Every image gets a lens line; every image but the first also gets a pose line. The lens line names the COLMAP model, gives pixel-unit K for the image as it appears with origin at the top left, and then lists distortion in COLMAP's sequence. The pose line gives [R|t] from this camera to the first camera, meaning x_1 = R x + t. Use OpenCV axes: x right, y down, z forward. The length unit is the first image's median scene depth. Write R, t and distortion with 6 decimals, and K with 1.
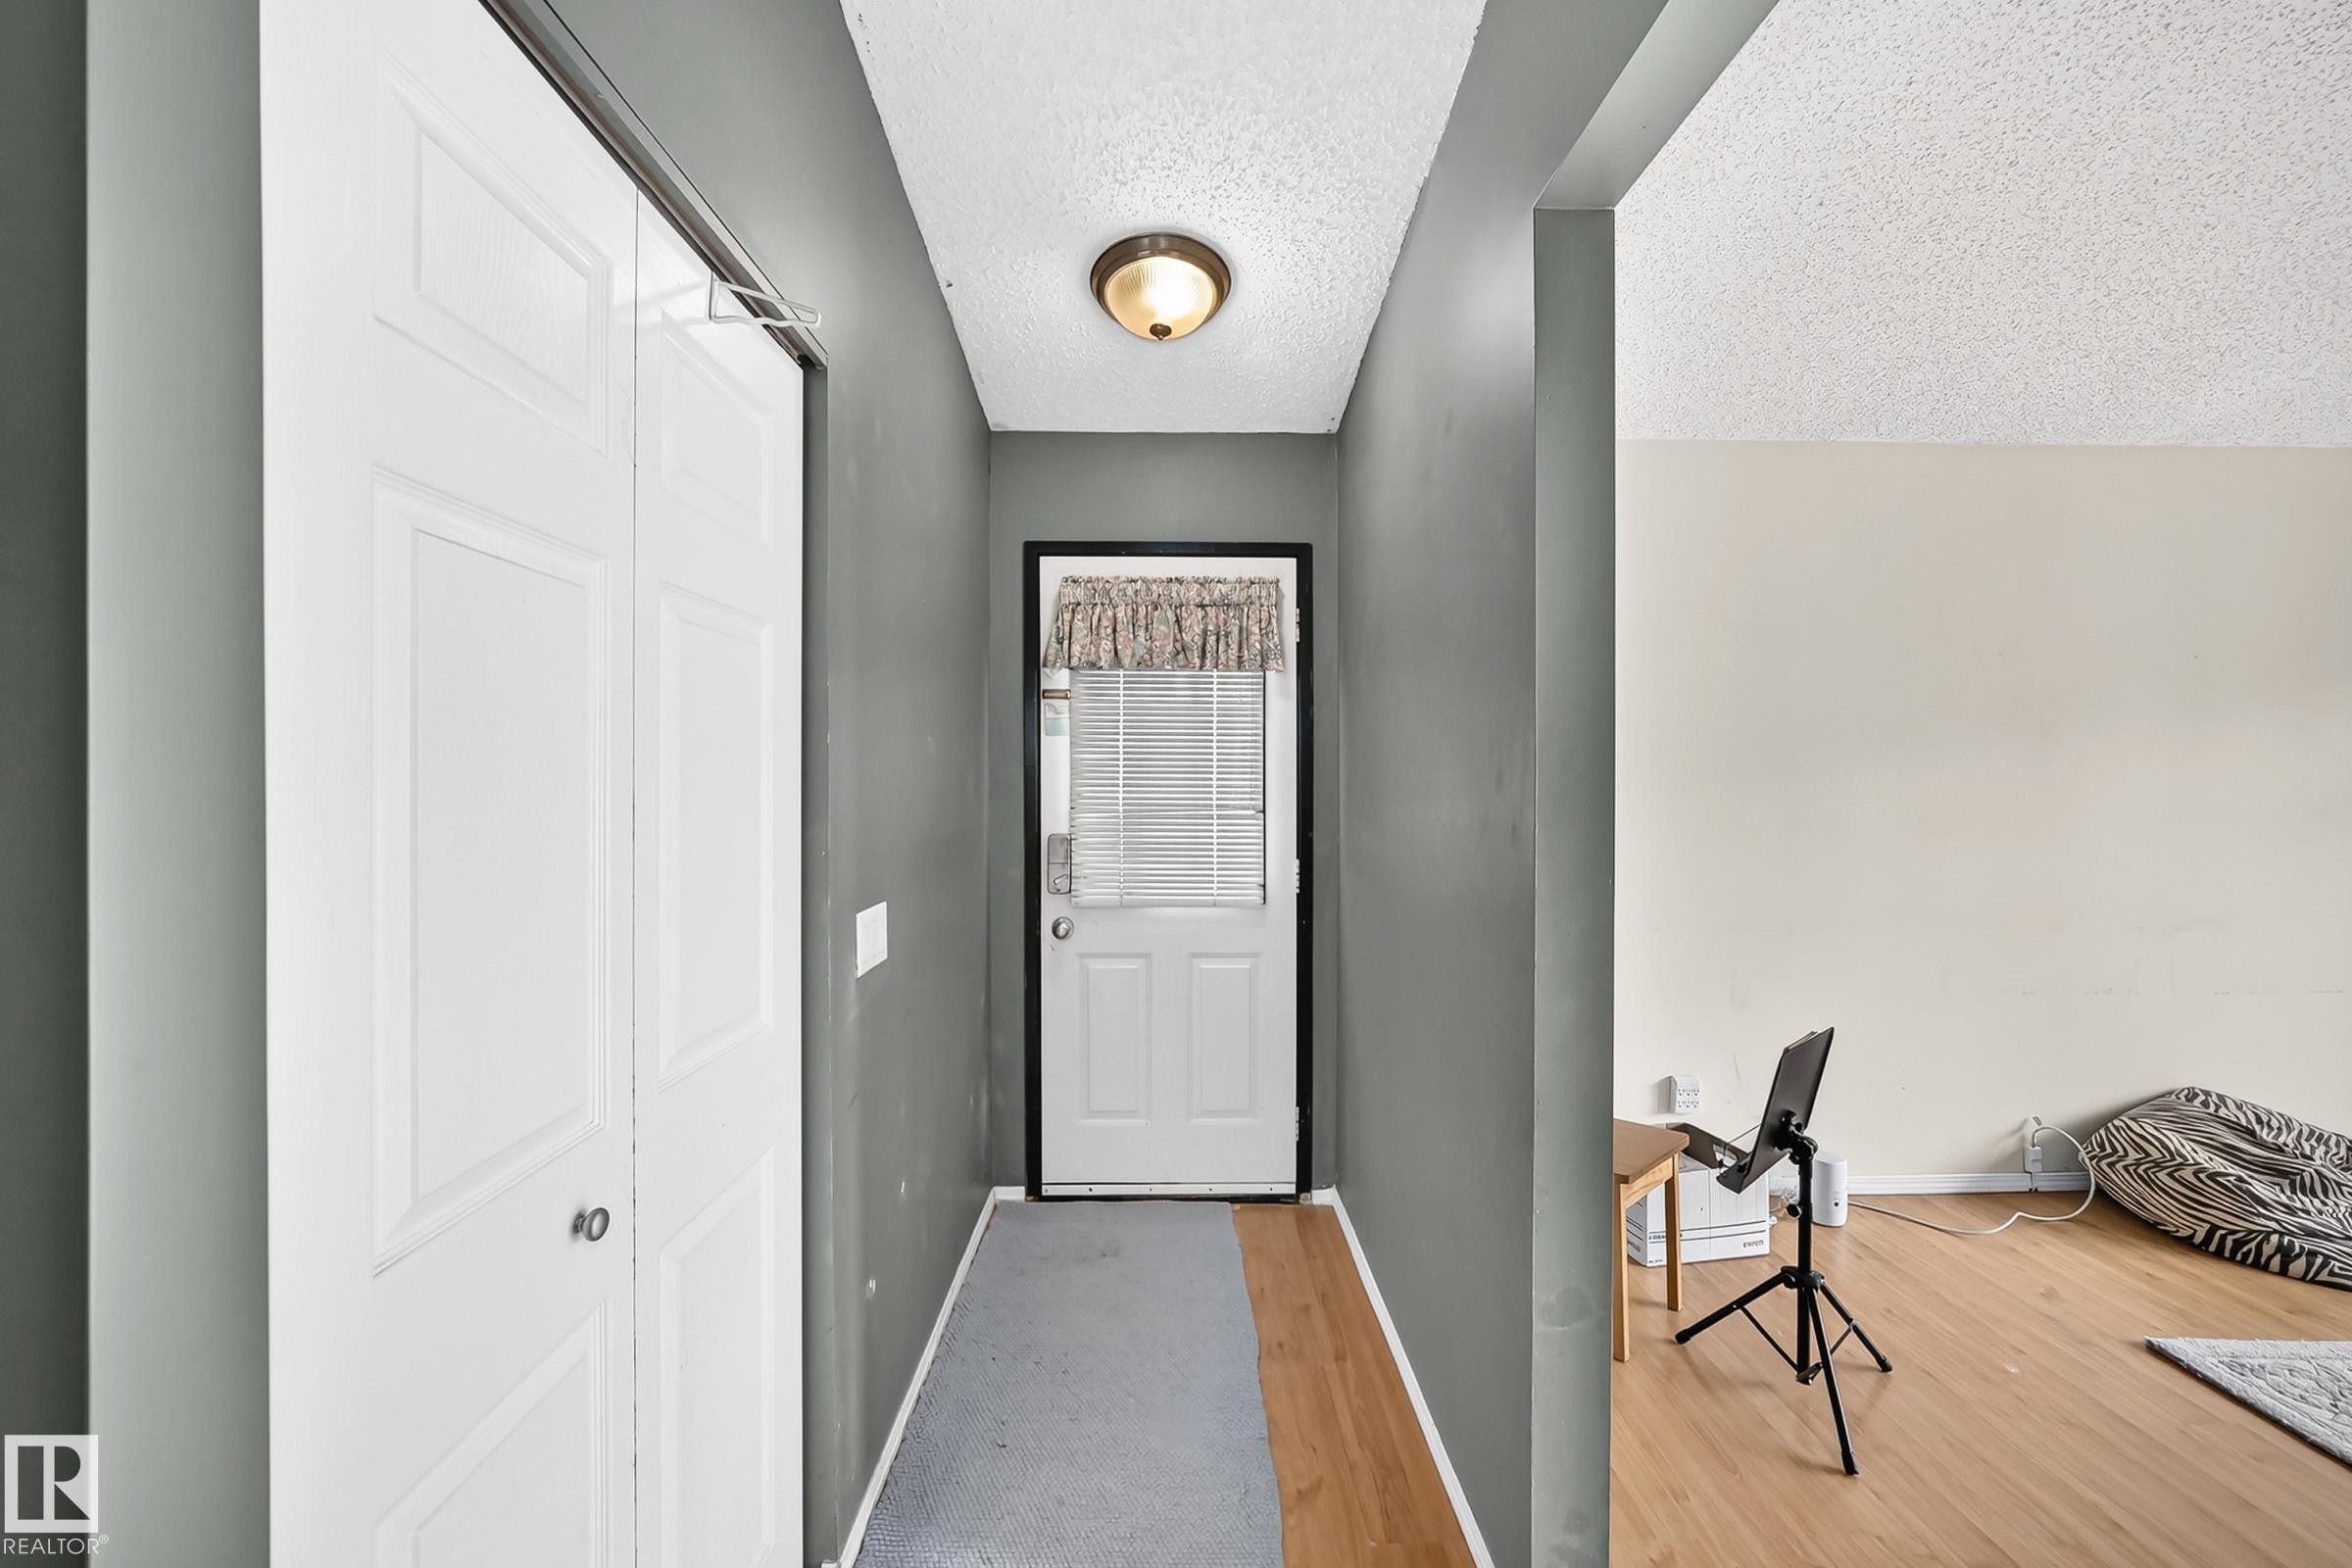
lens RADIAL K [[891.2, 0, 1174.7], [0, 891.2, 790.3], [0, 0, 1]] dist [-0.006689, 0.002856]
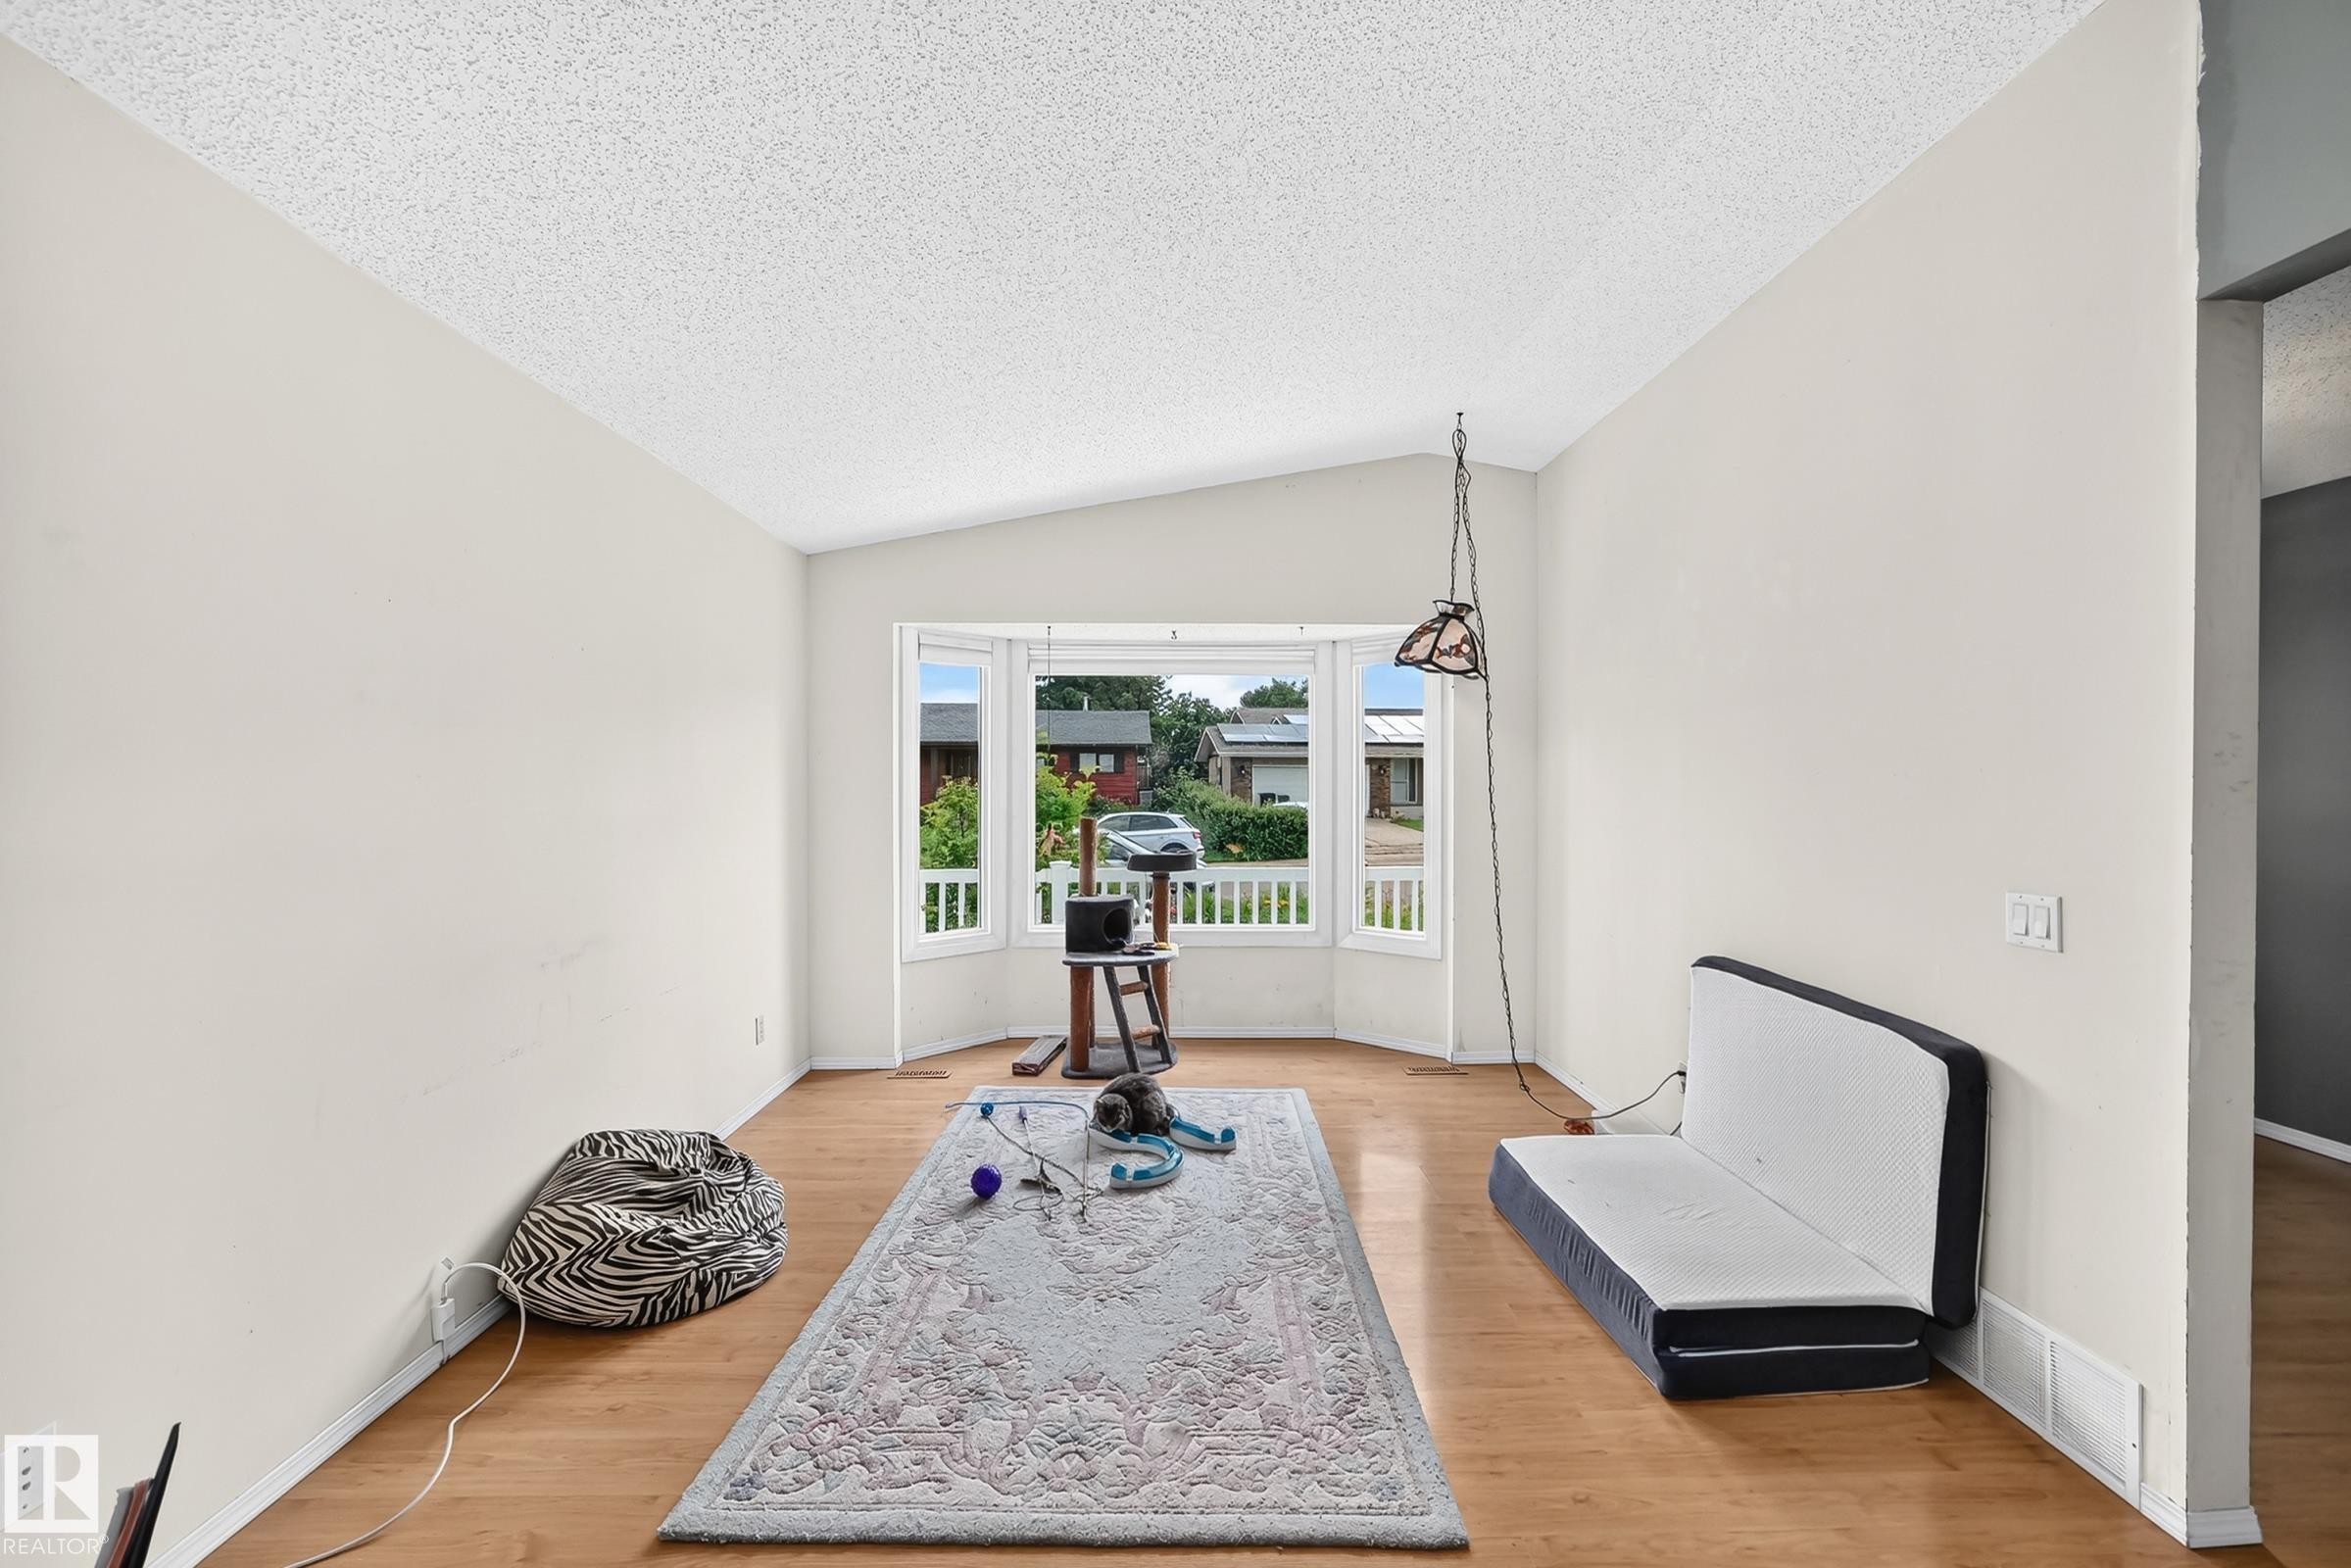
lens RADIAL K [[890.8, 0, 1174.2], [0, 890.8, 790.3], [0, 0, 1]] dist [-0.006689, 0.002856]
pose [[-0.006719, -0.008728, 0.999939, 0.270550], [0.017460, 0.999808, 0.008845, -0.009200], [-0.999825, 0.017519, -0.006566, 0.441510]]
